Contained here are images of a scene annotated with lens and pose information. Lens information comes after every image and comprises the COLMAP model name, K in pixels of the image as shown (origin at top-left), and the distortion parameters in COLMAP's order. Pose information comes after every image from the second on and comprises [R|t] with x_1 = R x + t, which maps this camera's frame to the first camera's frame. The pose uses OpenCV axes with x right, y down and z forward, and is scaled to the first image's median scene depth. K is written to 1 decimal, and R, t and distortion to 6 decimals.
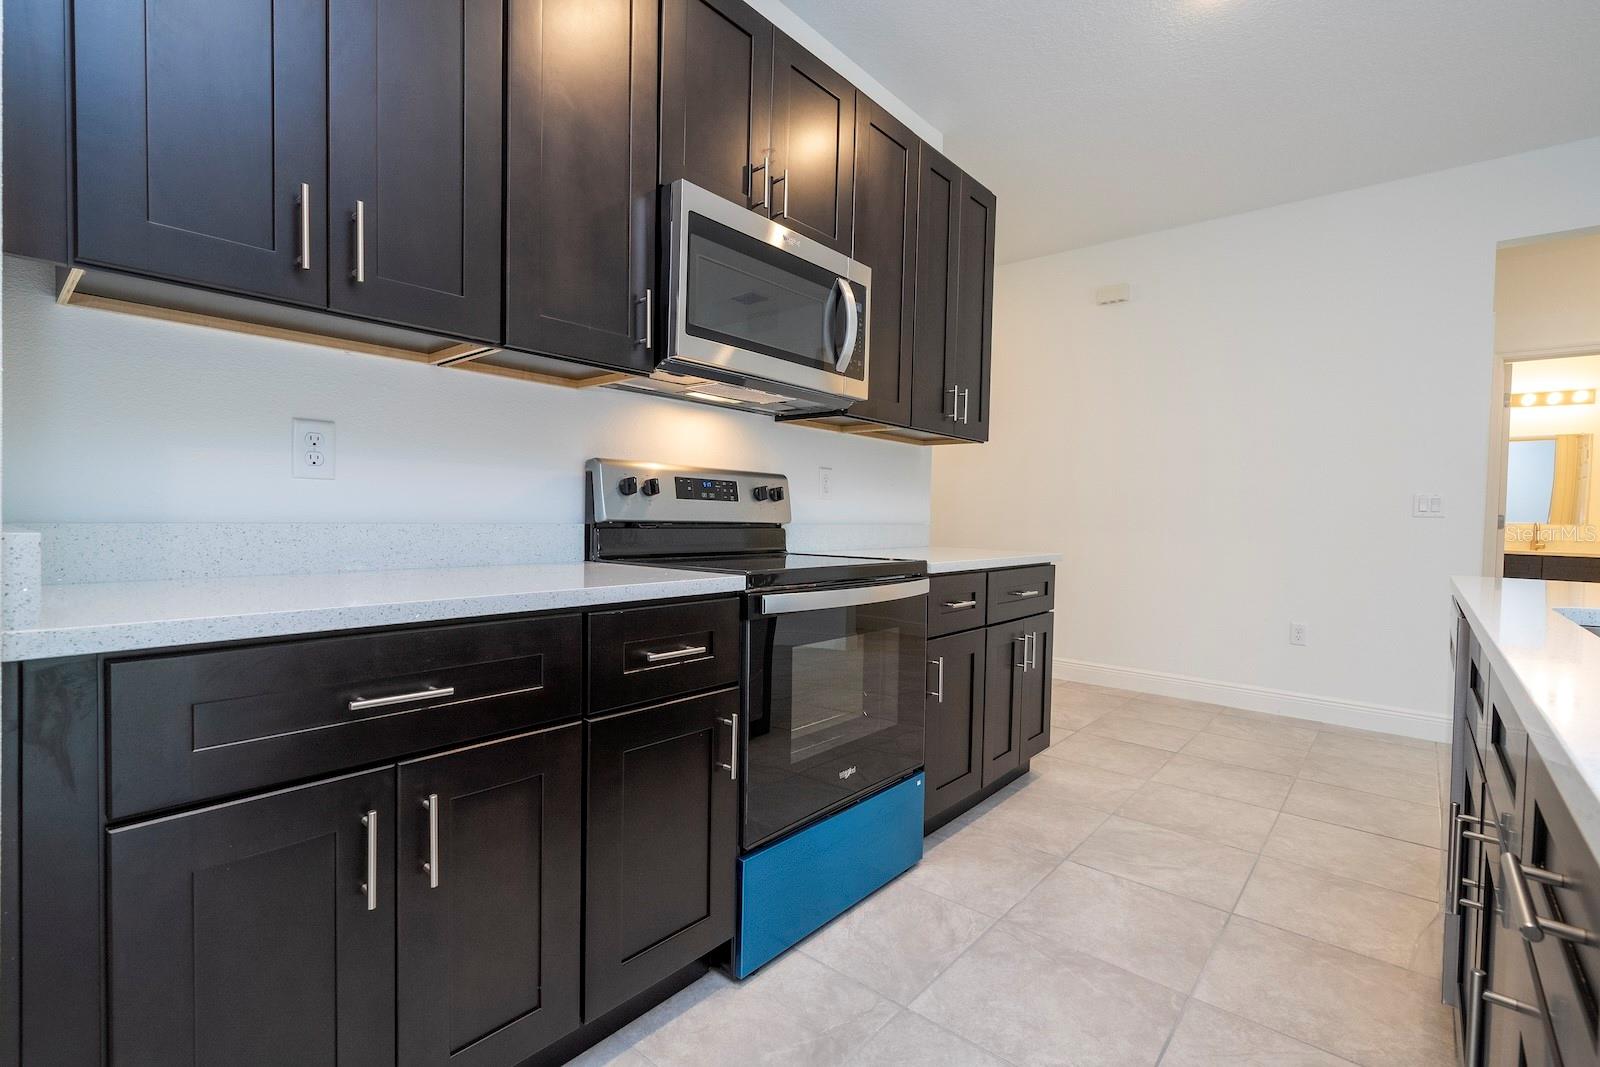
lens RADIAL K [[722.5, 0, 812.0], [0, 722.5, 533.3], [0, 0, 1]] dist [-0.000129, 0.001031]
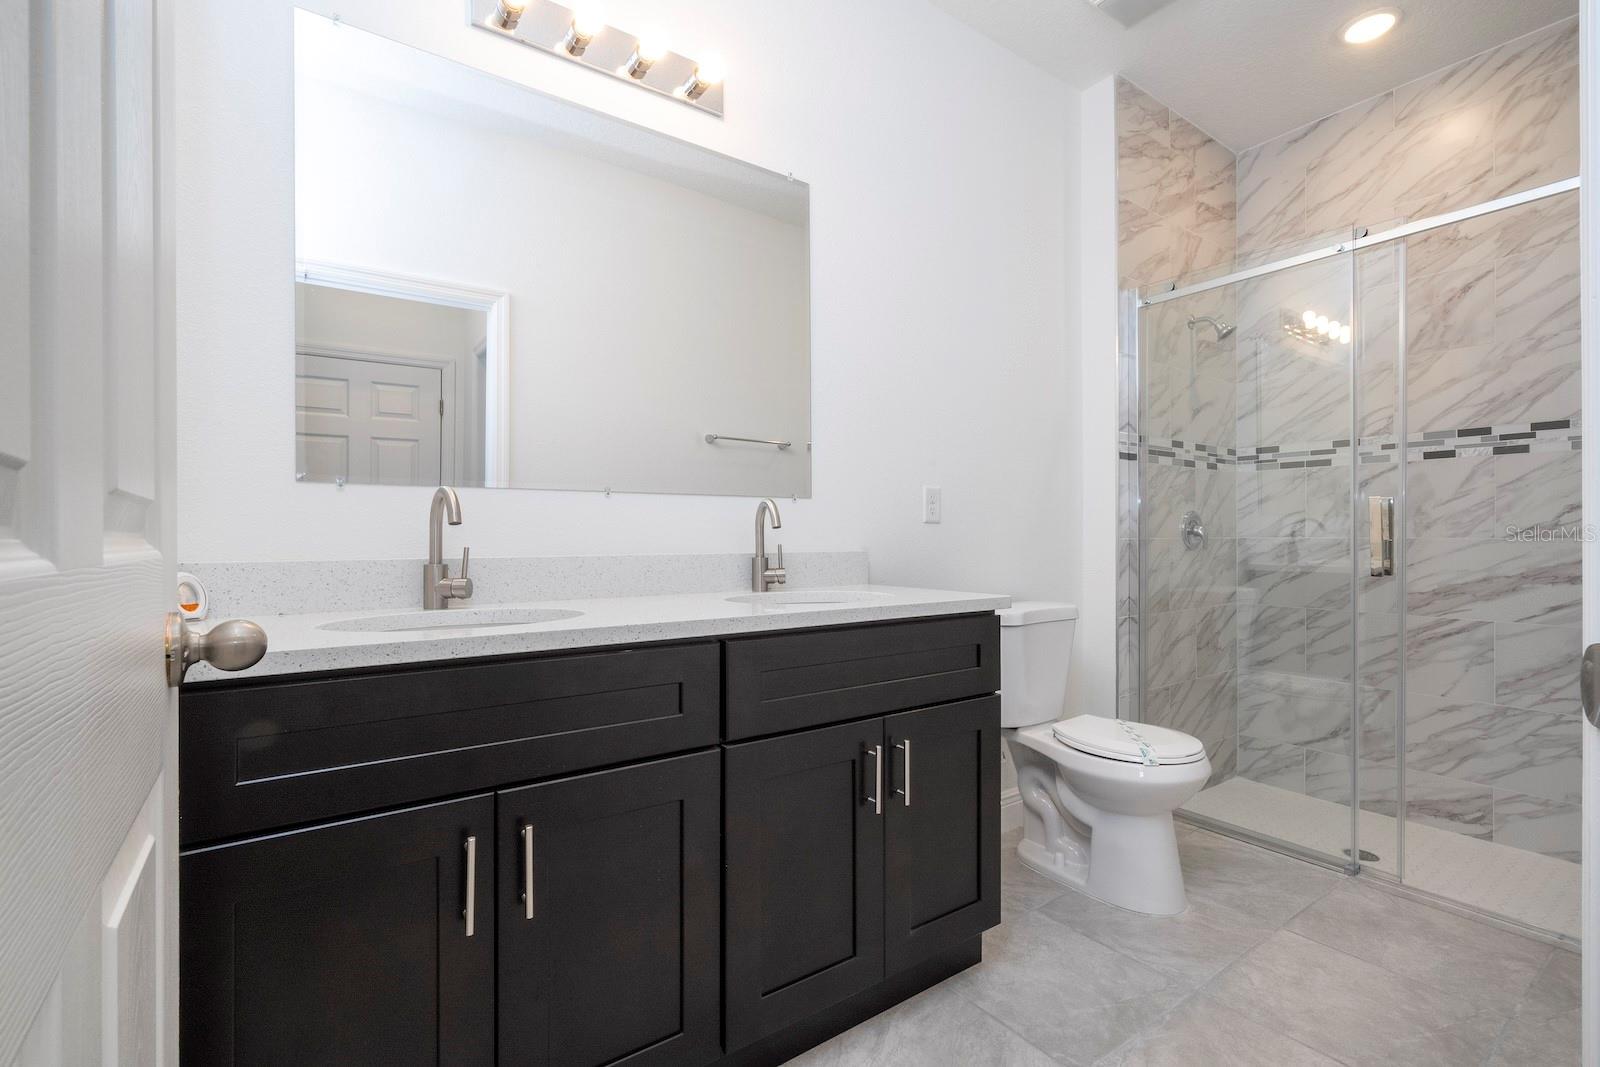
lens RADIAL K [[713.9, 0, 795.0], [0, 713.9, 536.6], [0, 0, 1]] dist [0.000532, 0.000205]
pose [[0.967294, -0.026157, -0.252306, 0.462831], [0.018420, 0.999286, -0.032979, -0.006745], [0.252989, 0.027253, 0.967085, 0.549326]]
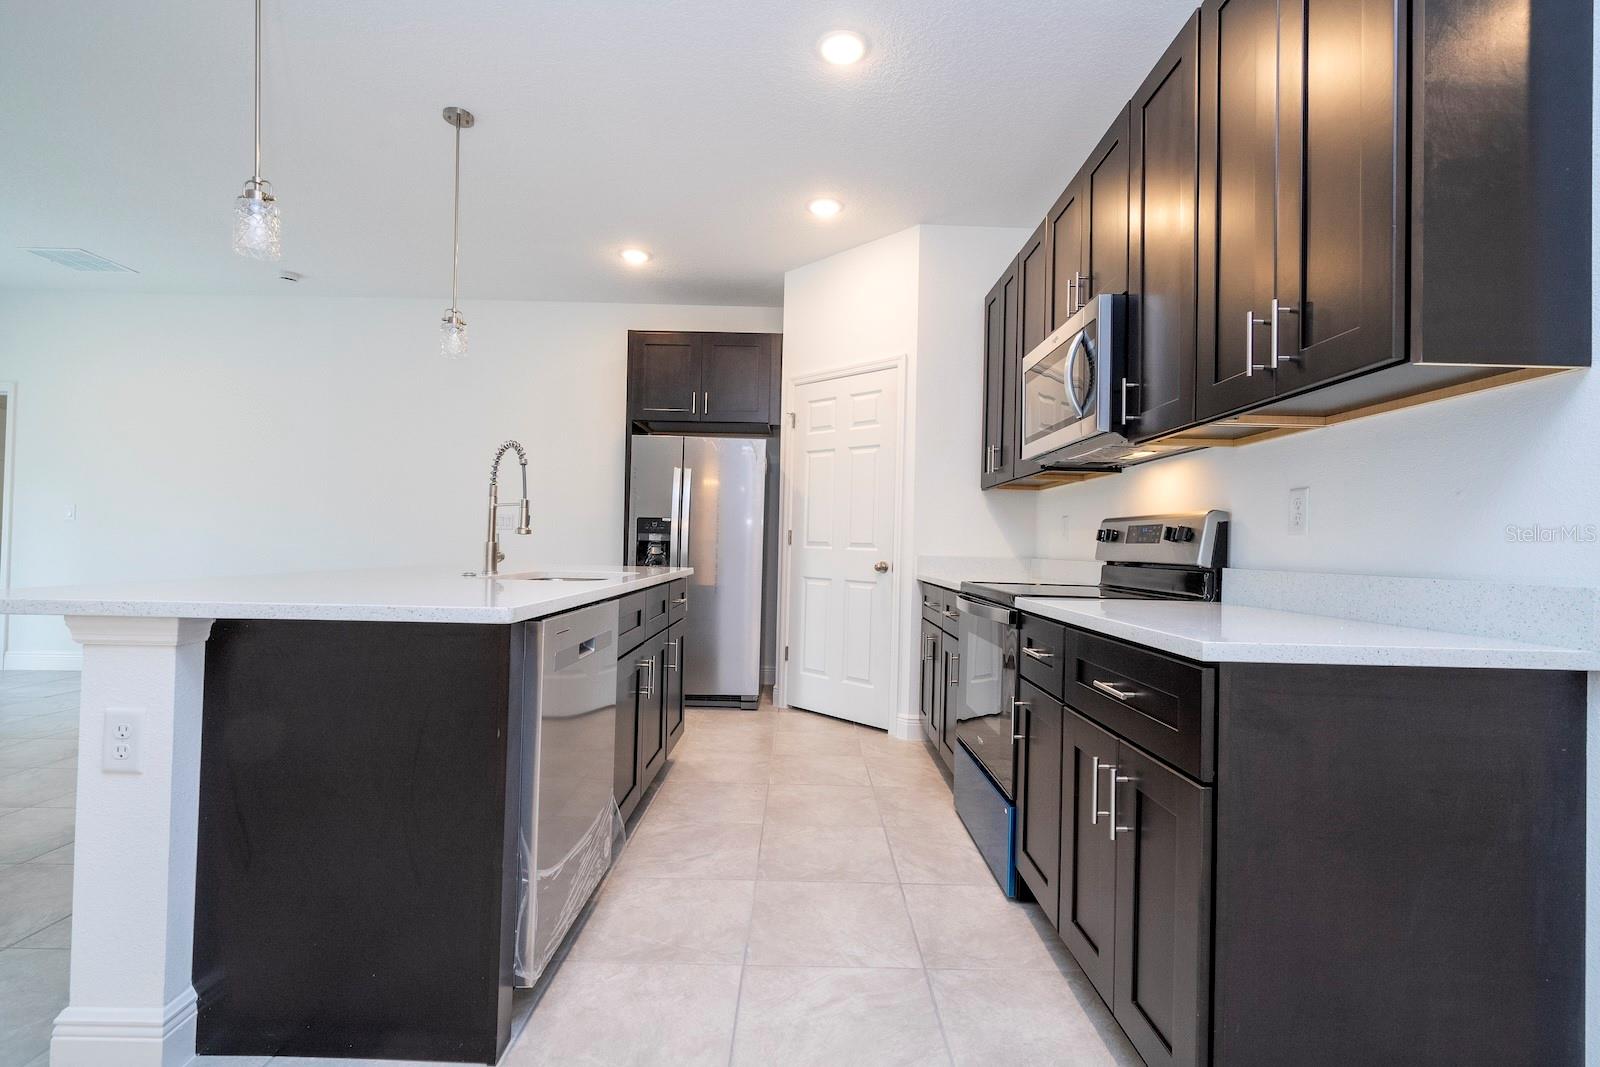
lens RADIAL K [[730.9, 0, 800.0], [0, 730.9, 533.5], [0, 0, 1]] dist [-0.001236, 0.000014]
pose [[-0.765057, -0.052208, -0.641842, 1.017569], [-0.059353, 0.998182, -0.010446, -0.016666], [0.641221, 0.030104, -0.766765, 1.539488]]
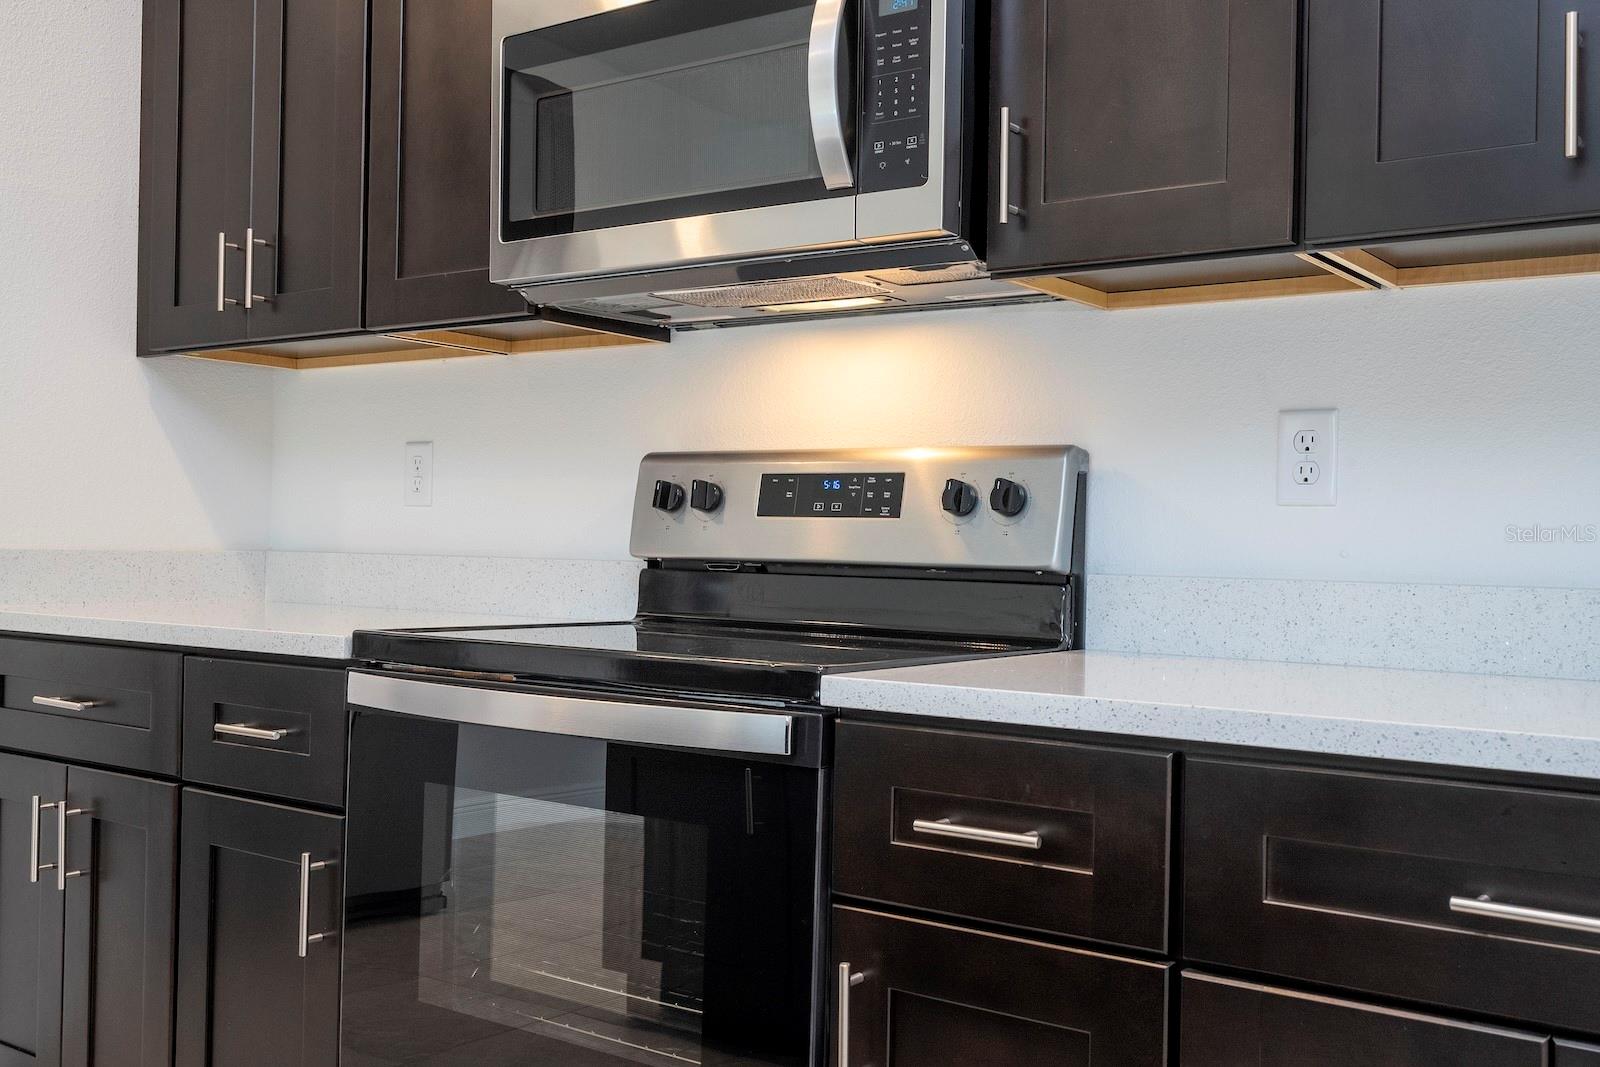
lens RADIAL K [[1590.5, 0, 800.0], [0, 1590.5, 533.5], [0, 0, 1]] dist [0.005997, 0.004607]
pose [[0.068224, -0.026168, -0.997327, 0.904592], [-0.044336, 0.998589, -0.029234, -0.003438], [0.996684, 0.046212, 0.066968, 0.910713]]
